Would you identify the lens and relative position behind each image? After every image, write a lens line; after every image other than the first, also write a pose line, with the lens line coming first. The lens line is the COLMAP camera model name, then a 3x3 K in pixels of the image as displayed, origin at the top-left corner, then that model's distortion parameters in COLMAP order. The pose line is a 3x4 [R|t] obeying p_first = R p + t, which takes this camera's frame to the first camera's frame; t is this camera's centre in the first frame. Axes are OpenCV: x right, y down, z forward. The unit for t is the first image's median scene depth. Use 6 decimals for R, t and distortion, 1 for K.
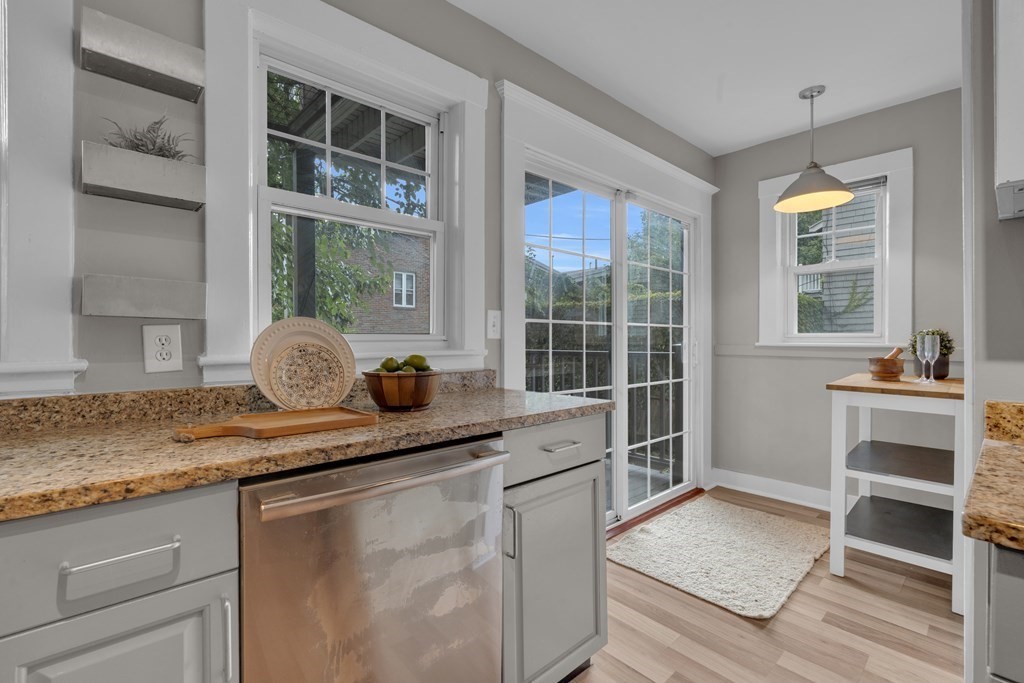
lens RADIAL K [[463.3, 0, 514.5], [0, 463.3, 338.5], [0, 0, 1]] dist [-0.010691, 0.003715]
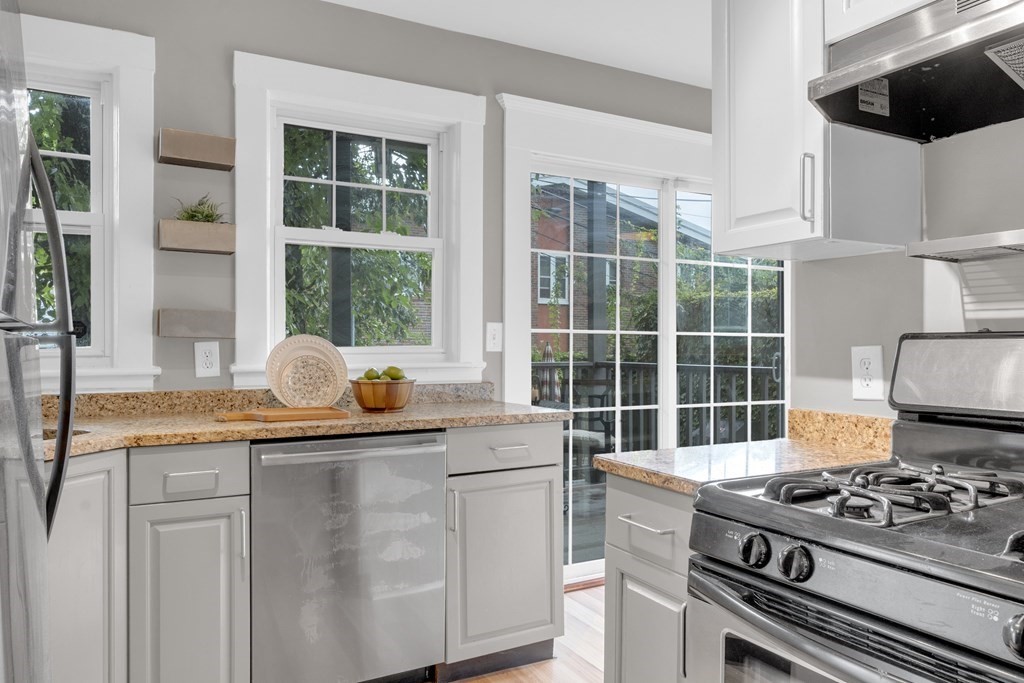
lens RADIAL K [[704.6, 0, 512.4], [0, 704.6, 348.3], [0, 0, 1]] dist [-0.013023, 0.005689]
pose [[0.973059, 0.005789, -0.230483, 0.343051], [-0.003914, 0.999955, 0.008591, -0.019026], [0.230523, -0.007458, 0.973038, -0.471598]]
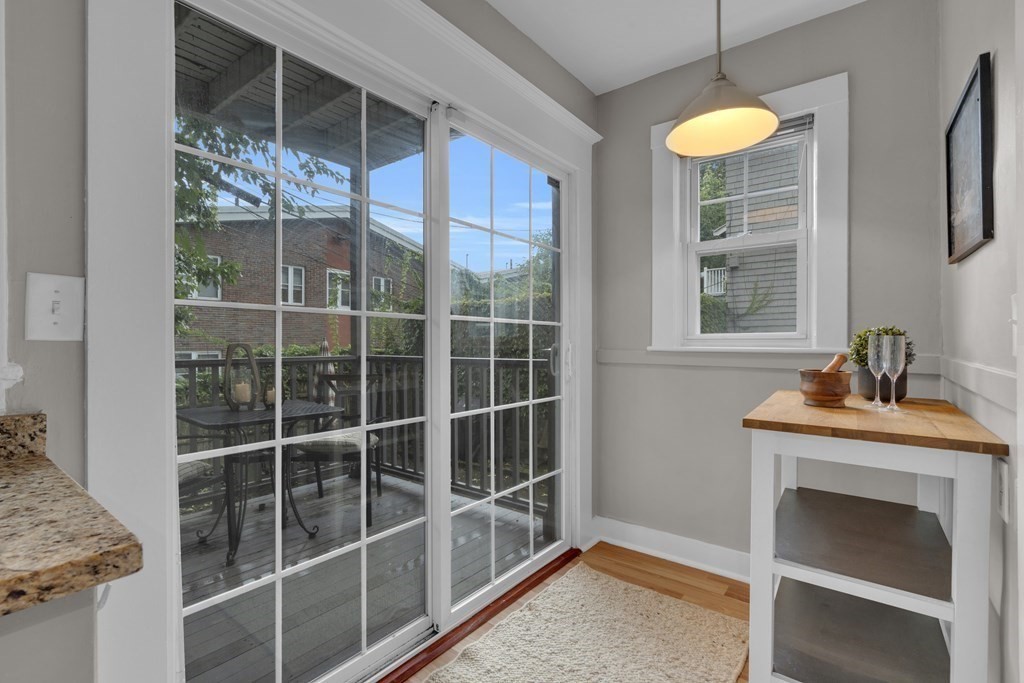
lens RADIAL K [[463.3, 0, 514.5], [0, 463.3, 340.5], [0, 0, 1]] dist [-0.010691, 0.003715]
pose [[0.986323, 0.001083, 0.164819, 0.312771], [-0.001002, 0.999999, -0.000576, 0.000763], [-0.164820, 0.000403, 0.986324, 0.502809]]
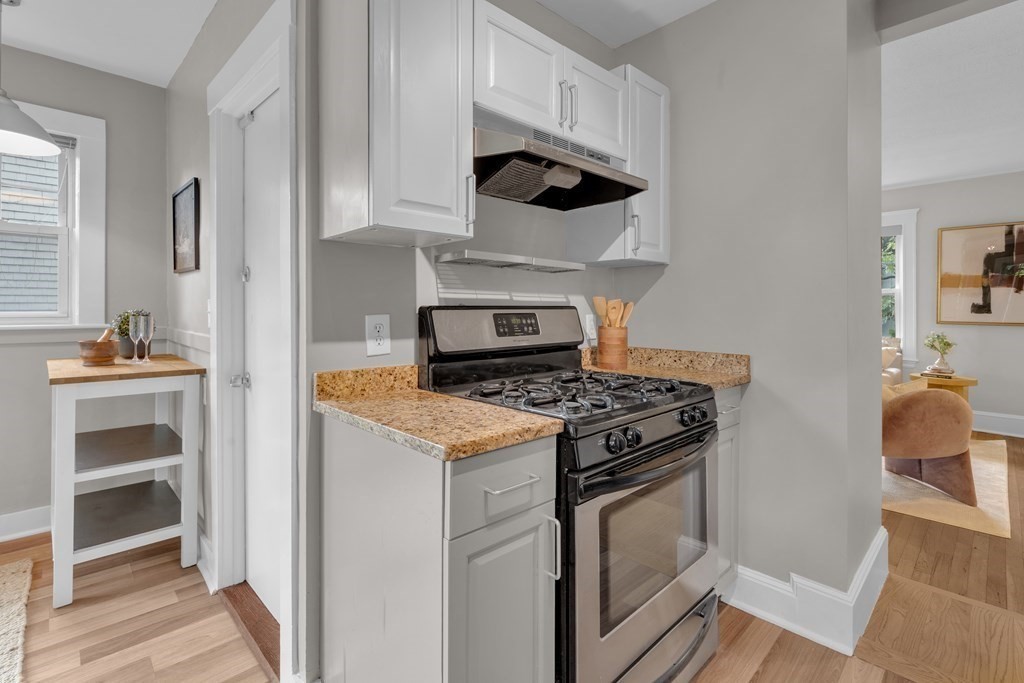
lens RADIAL K [[463.3, 0, 509.1], [0, 463.3, 312.1], [0, 0, 1]] dist [-0.010691, 0.003715]
pose [[-0.021390, -0.000729, 0.999771, -0.159362], [-0.001892, 0.999998, 0.000689, -0.020722], [-0.999769, -0.001877, -0.021392, 0.227741]]
